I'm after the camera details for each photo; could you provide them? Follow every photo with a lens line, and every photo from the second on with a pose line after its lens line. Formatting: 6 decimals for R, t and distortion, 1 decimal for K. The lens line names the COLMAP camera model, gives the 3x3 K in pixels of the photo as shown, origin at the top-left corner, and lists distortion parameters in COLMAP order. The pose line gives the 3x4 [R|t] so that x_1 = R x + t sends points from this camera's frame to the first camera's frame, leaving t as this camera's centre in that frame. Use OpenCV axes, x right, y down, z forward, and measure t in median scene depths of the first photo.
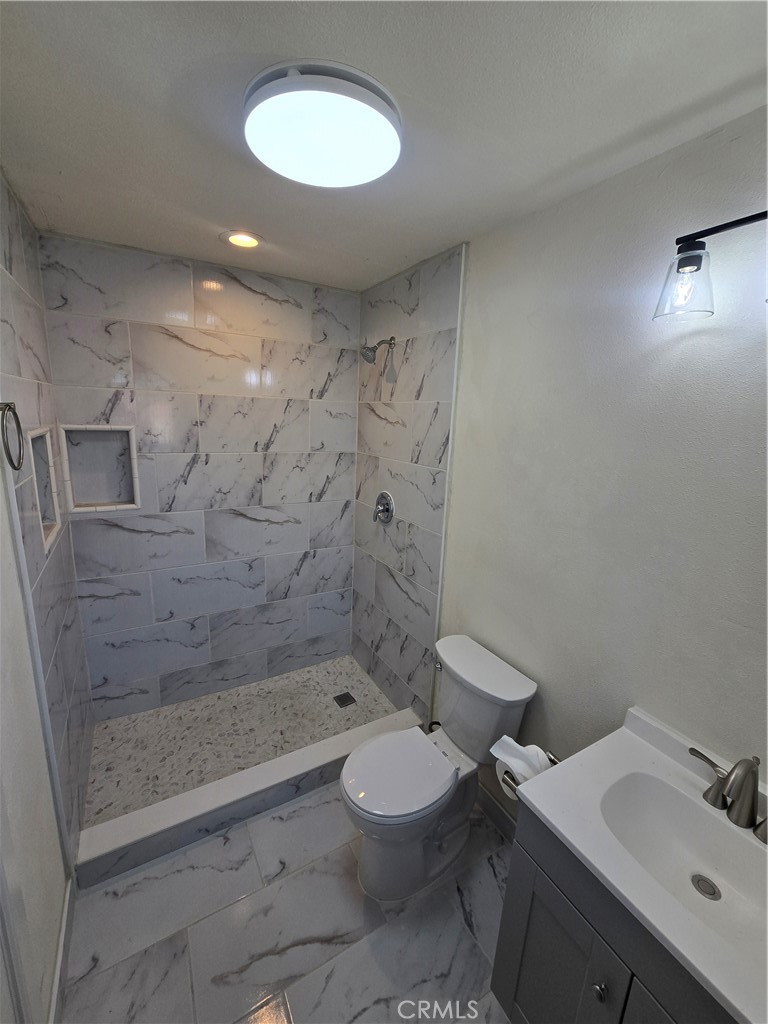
lens RADIAL K [[416.8, 0, 380.6], [0, 416.8, 513.0], [0, 0, 1]] dist [-0.000683, 0.000679]
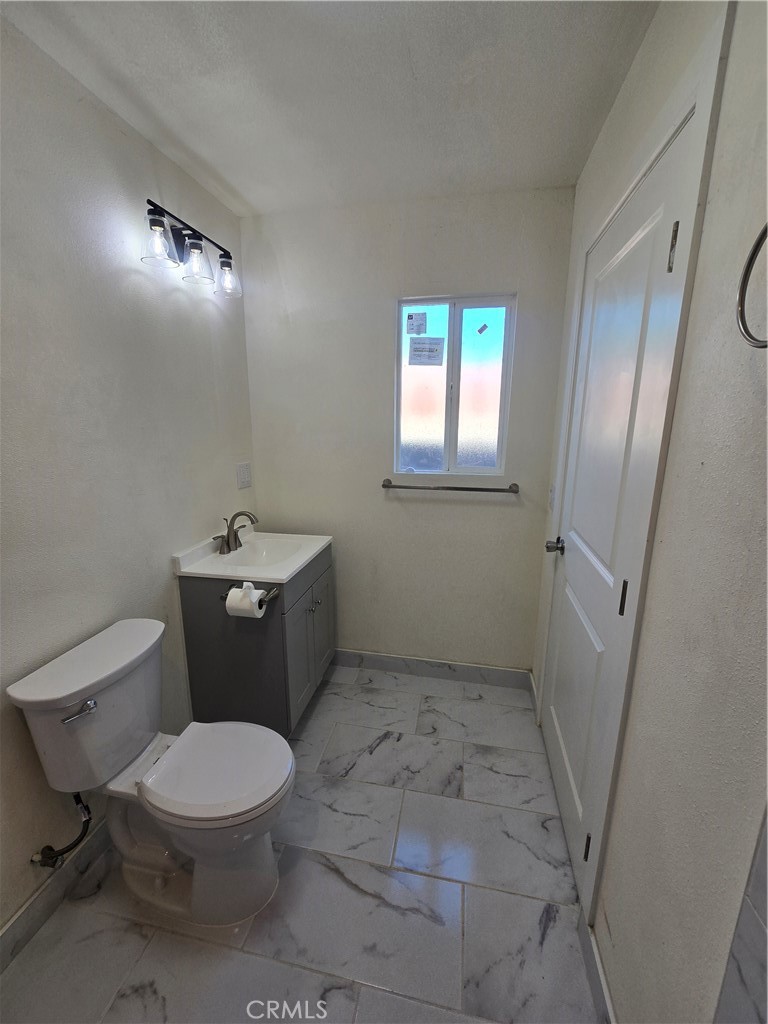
lens RADIAL K [[416.8, 0, 381.8], [0, 416.8, 508.2], [0, 0, 1]] dist [-0.000683, 0.000679]
pose [[-0.747287, -0.184406, 0.638402, -0.678741], [0.120269, 0.907322, 0.402867, -0.129477], [-0.653527, 0.377837, -0.655852, 1.264686]]
